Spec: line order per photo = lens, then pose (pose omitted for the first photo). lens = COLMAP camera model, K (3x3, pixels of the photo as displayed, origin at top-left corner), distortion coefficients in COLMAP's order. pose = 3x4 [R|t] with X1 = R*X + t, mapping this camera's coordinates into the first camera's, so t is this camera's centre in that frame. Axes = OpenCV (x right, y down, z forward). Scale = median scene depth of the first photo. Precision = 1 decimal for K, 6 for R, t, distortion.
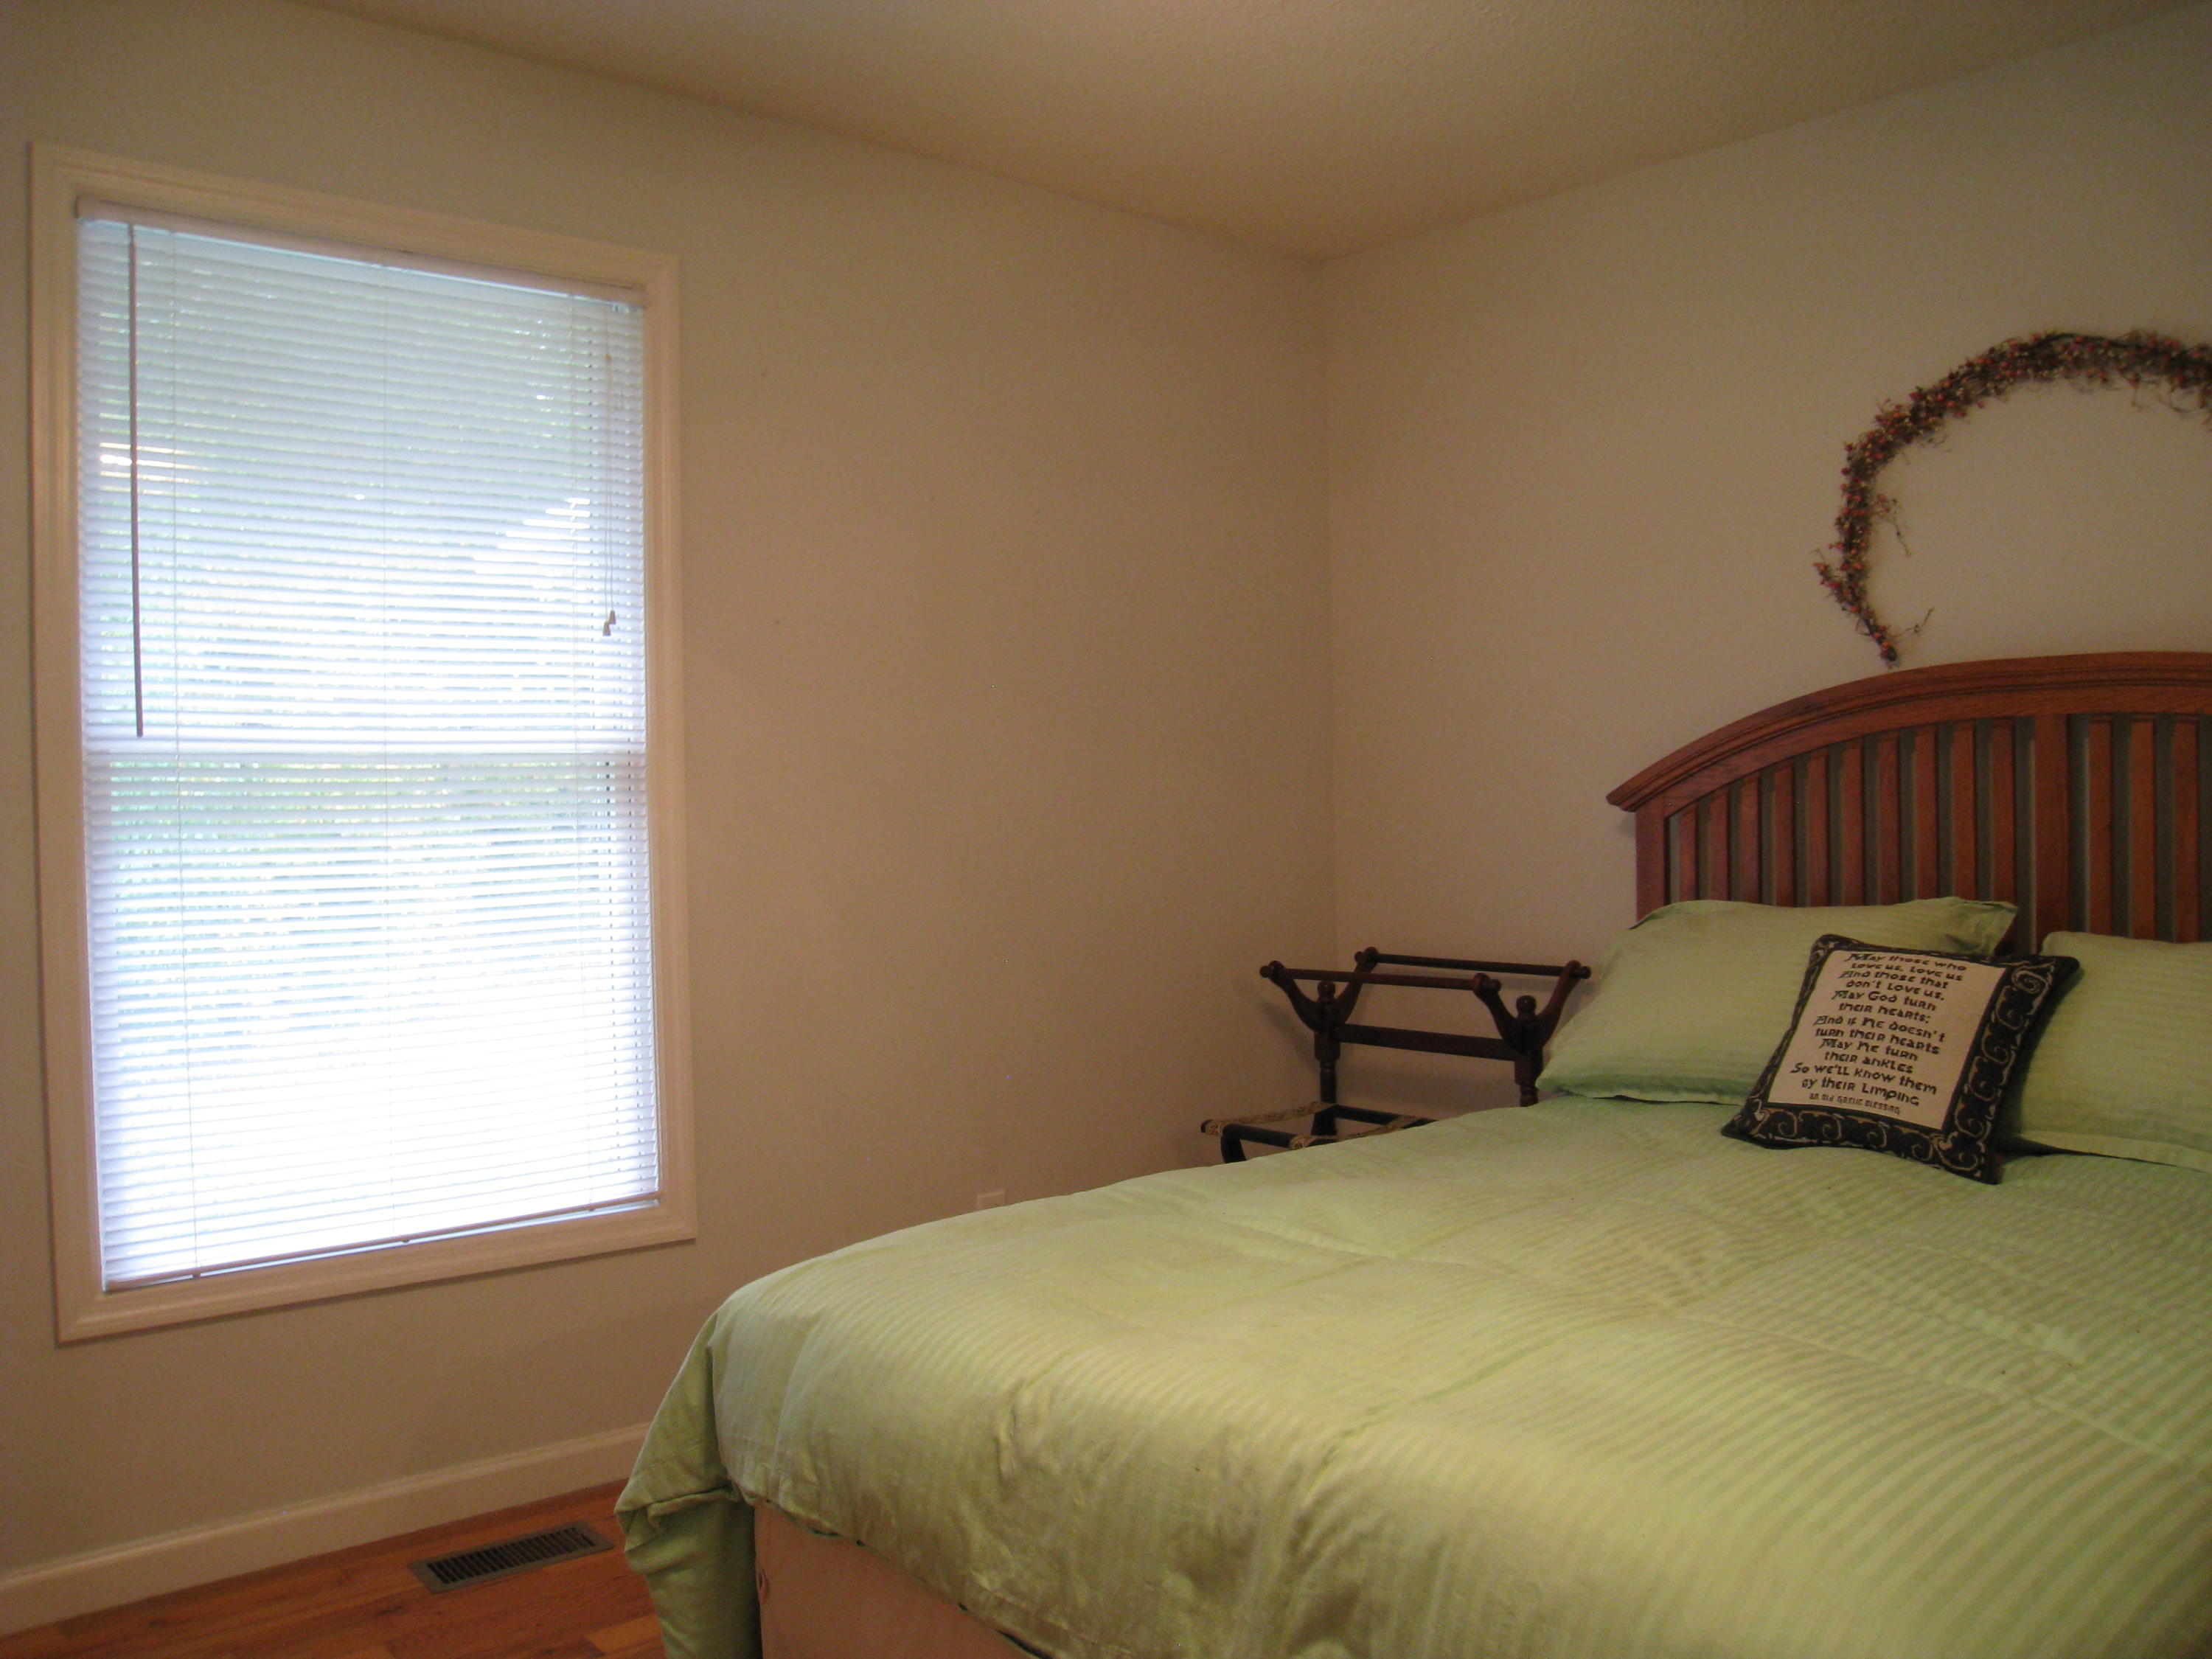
lens RADIAL K [[1831.5, 0, 1124.1], [0, 1831.5, 830.4], [0, 0, 1]] dist [-0.161699, 0.102779]
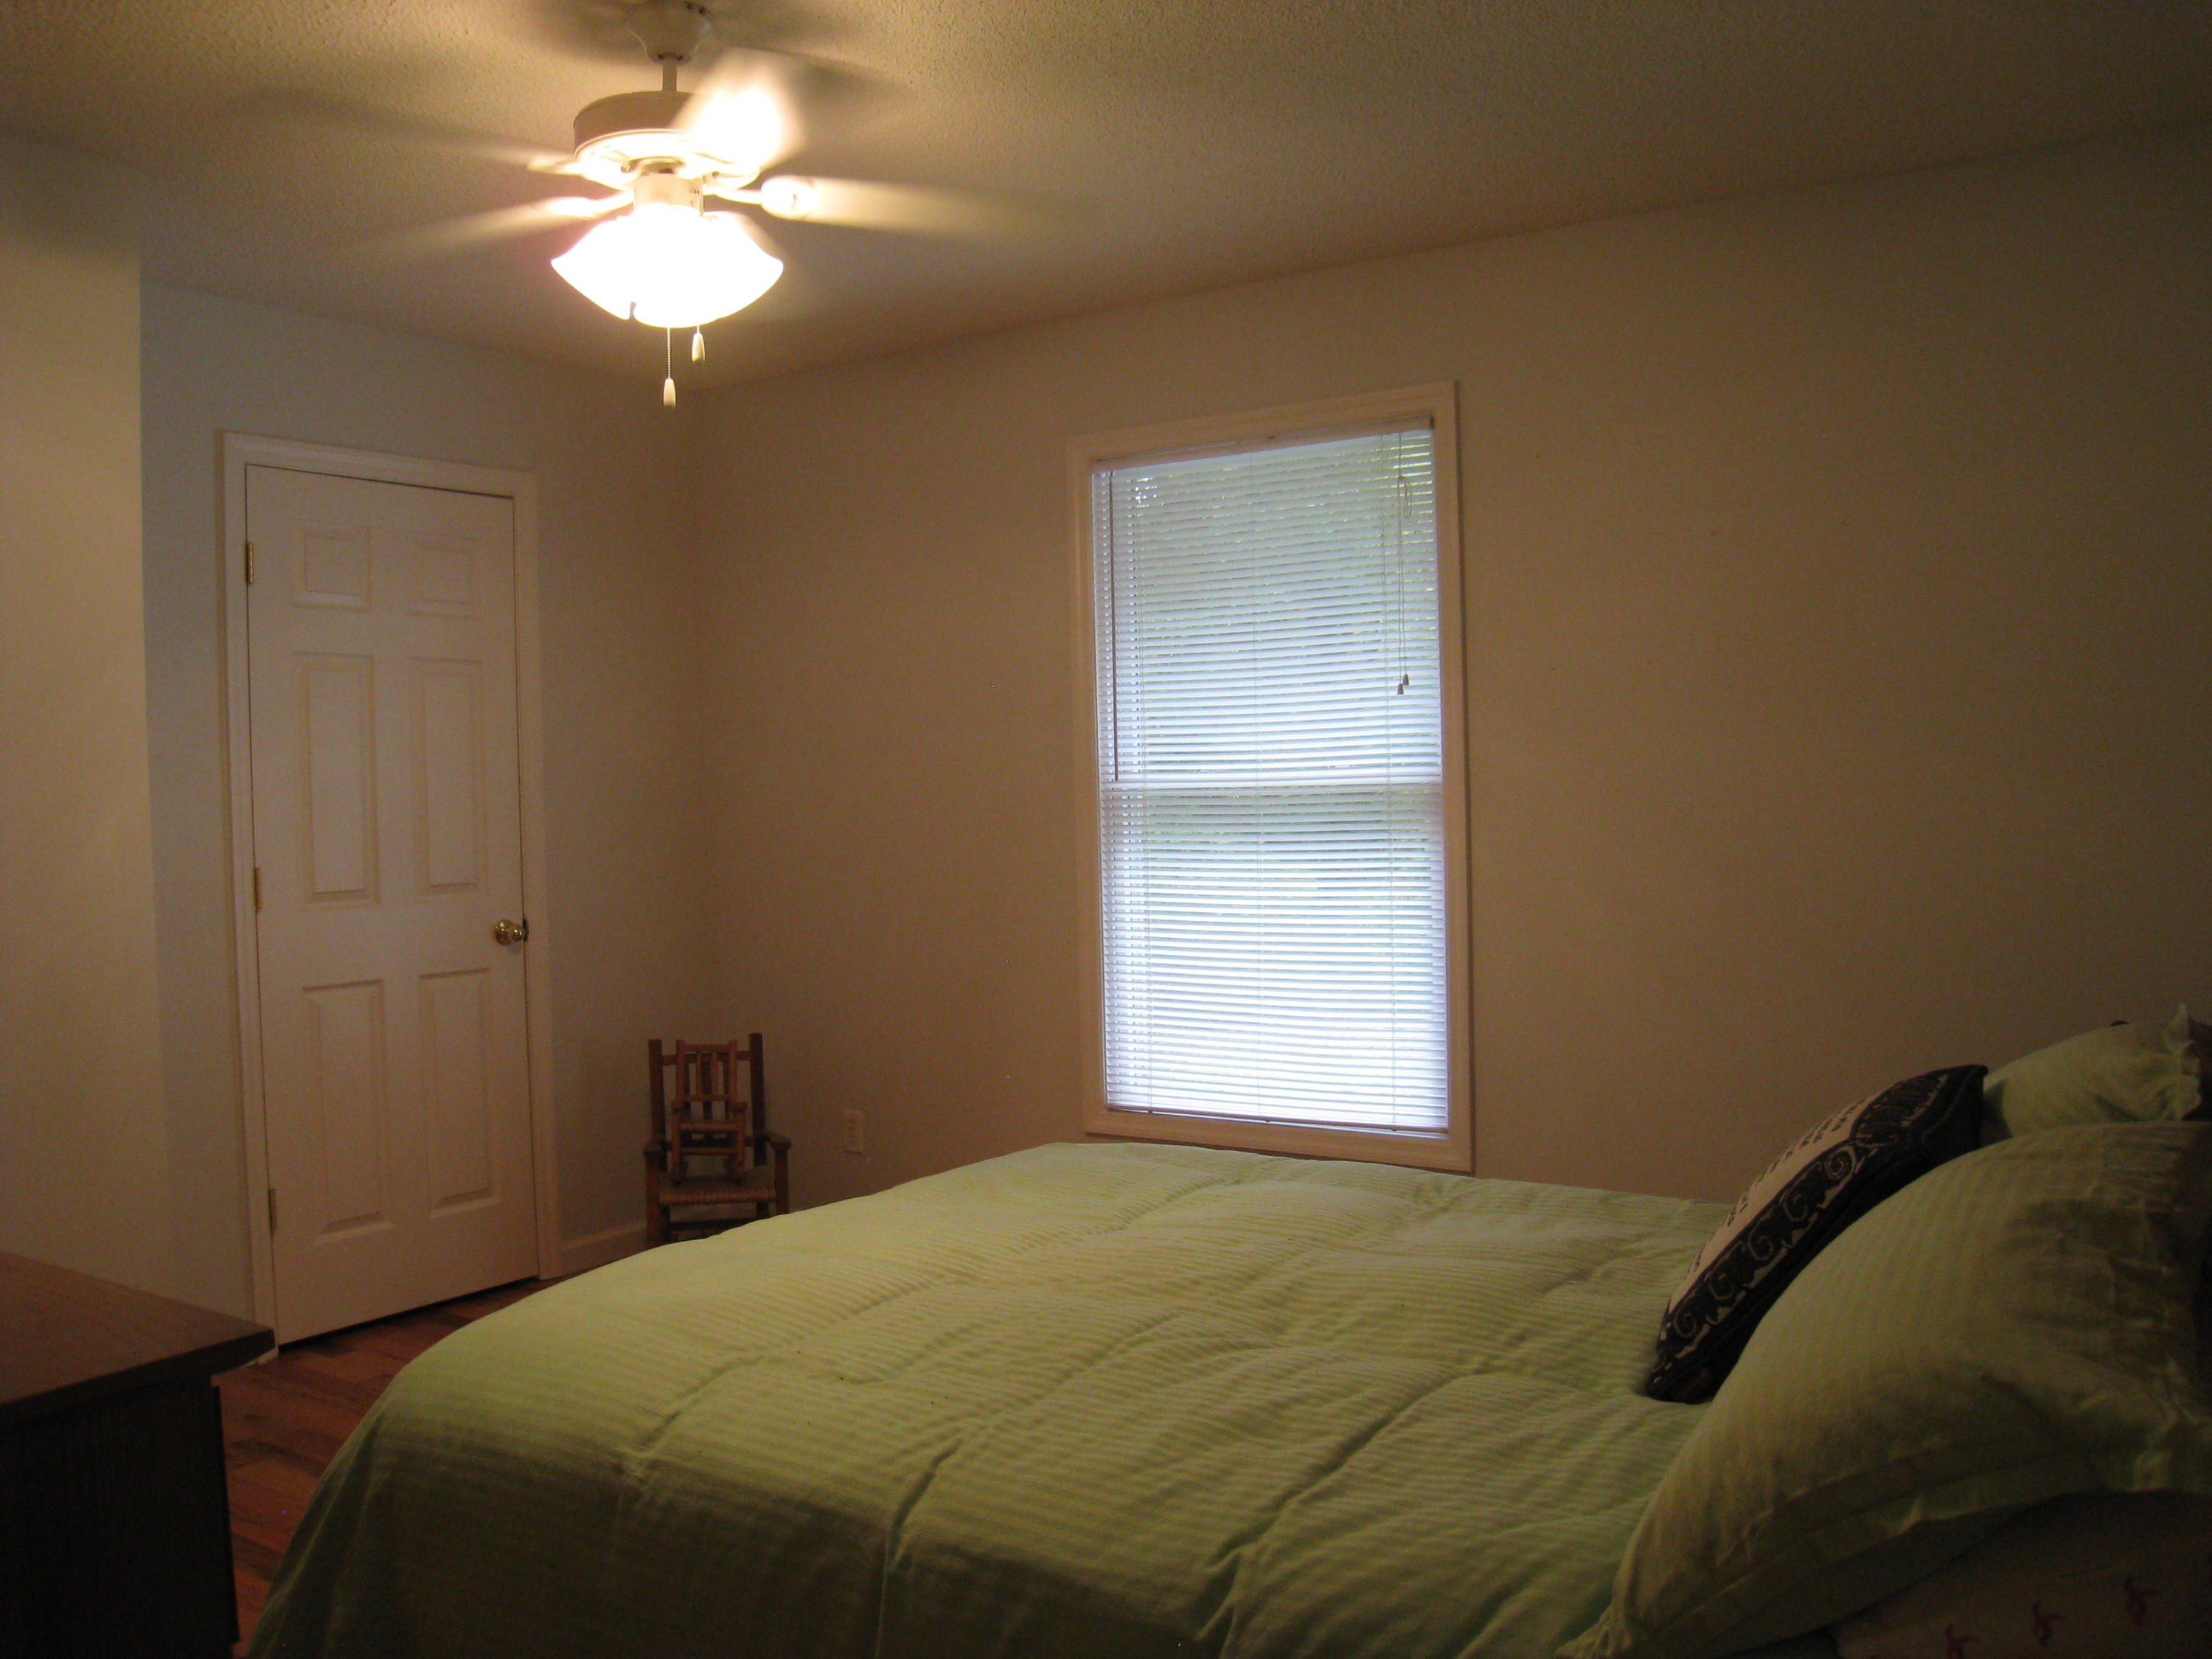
lens RADIAL K [[1831.5, 0, 1124.1], [0, 1831.5, 830.4], [0, 0, 1]] dist [-0.161699, 0.102779]
pose [[0.263480, 0.035723, -0.964003, 1.108008], [0.004637, 0.999256, 0.038296, -0.072310], [0.964654, -0.014560, 0.263118, 0.549787]]
